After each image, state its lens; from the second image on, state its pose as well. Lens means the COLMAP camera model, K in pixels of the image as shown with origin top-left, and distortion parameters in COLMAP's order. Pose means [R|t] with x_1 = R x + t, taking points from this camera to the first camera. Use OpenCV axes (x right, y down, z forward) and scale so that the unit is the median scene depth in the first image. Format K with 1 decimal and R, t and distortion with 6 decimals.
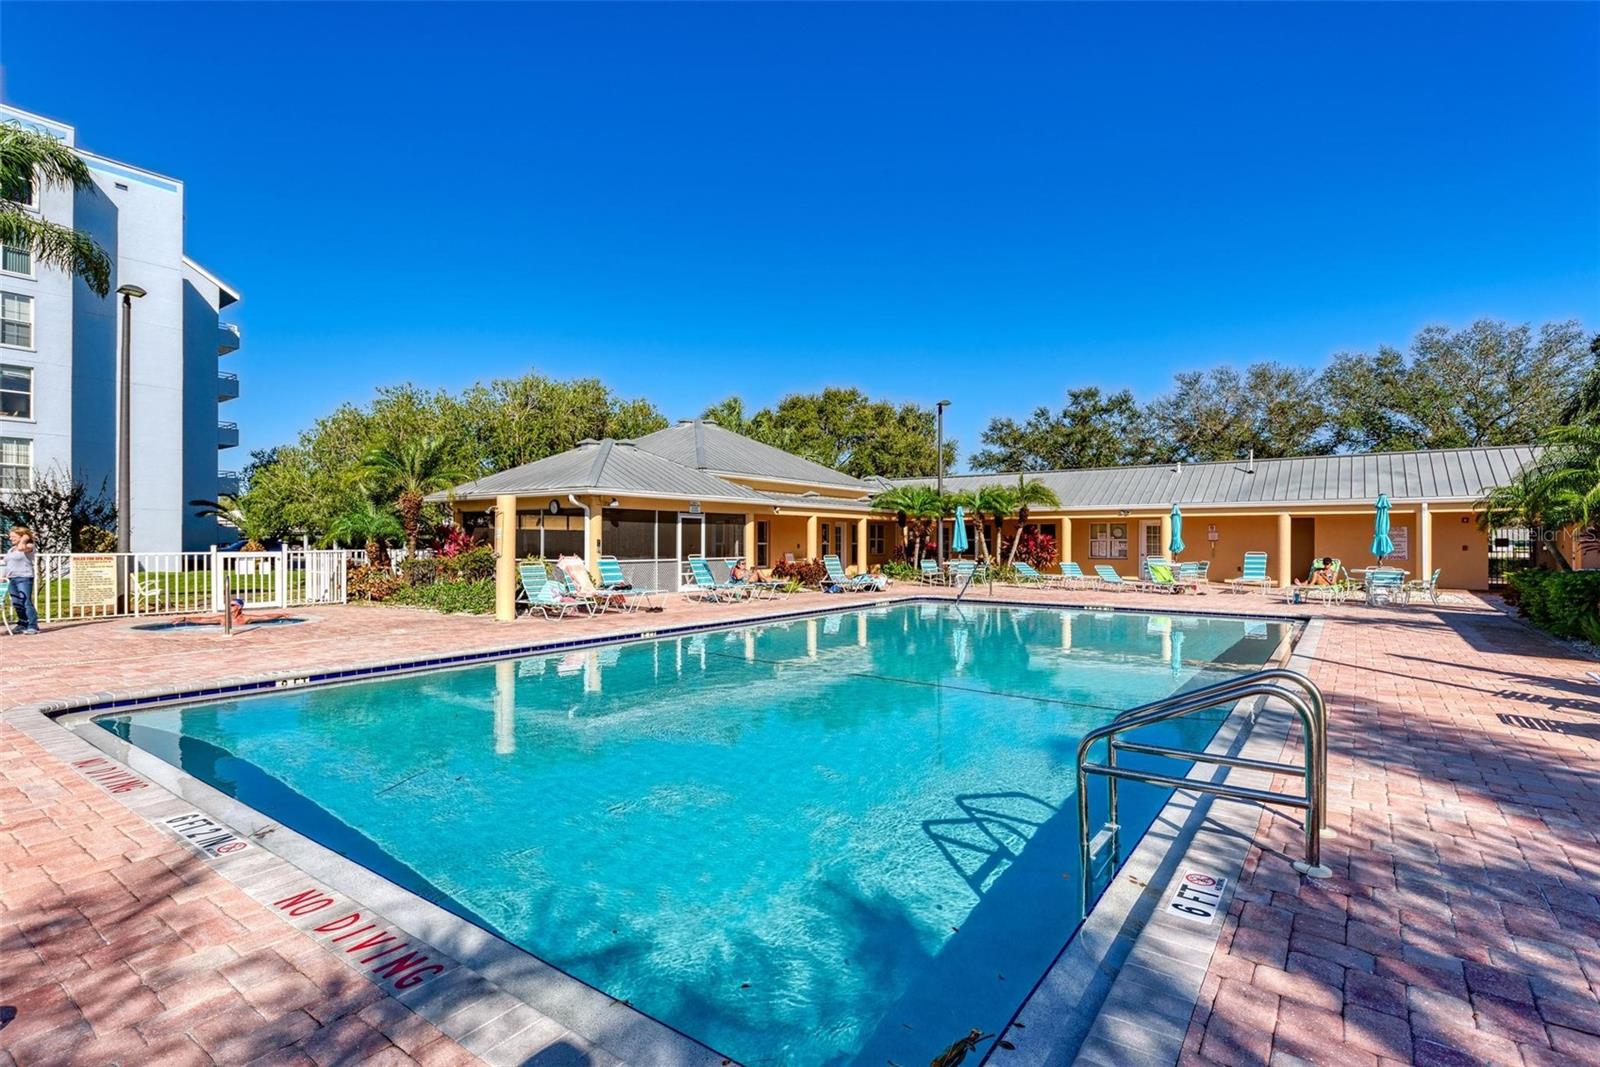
lens RADIAL K [[767.1, 0, 793.5], [0, 767.1, 538.1], [0, 0, 1]] dist [-0.000486, -0.000183]
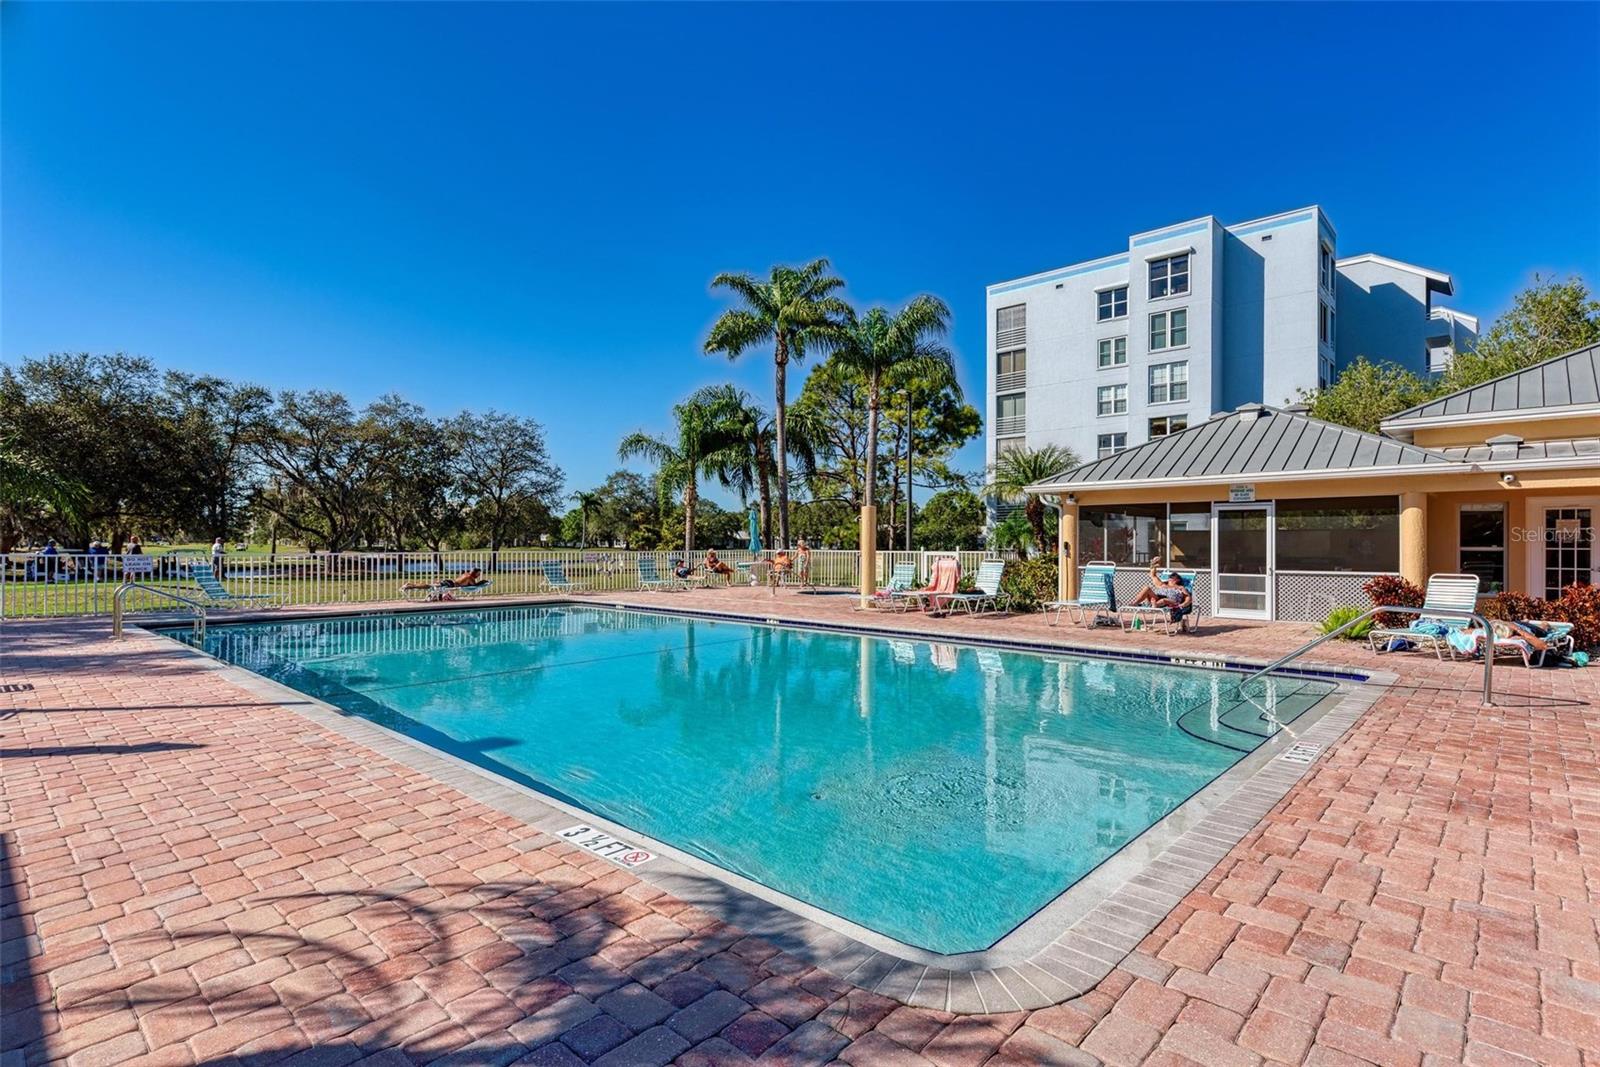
lens RADIAL K [[797.1, 0, 797.1], [0, 797.1, 539.5], [0, 0, 1]] dist [0.001575, 0.000063]
pose [[-0.125448, -0.008752, -0.992062, 0.585918], [-0.000316, 0.999961, -0.008781, 0.006278], [0.992100, -0.000788, -0.125446, 0.671241]]
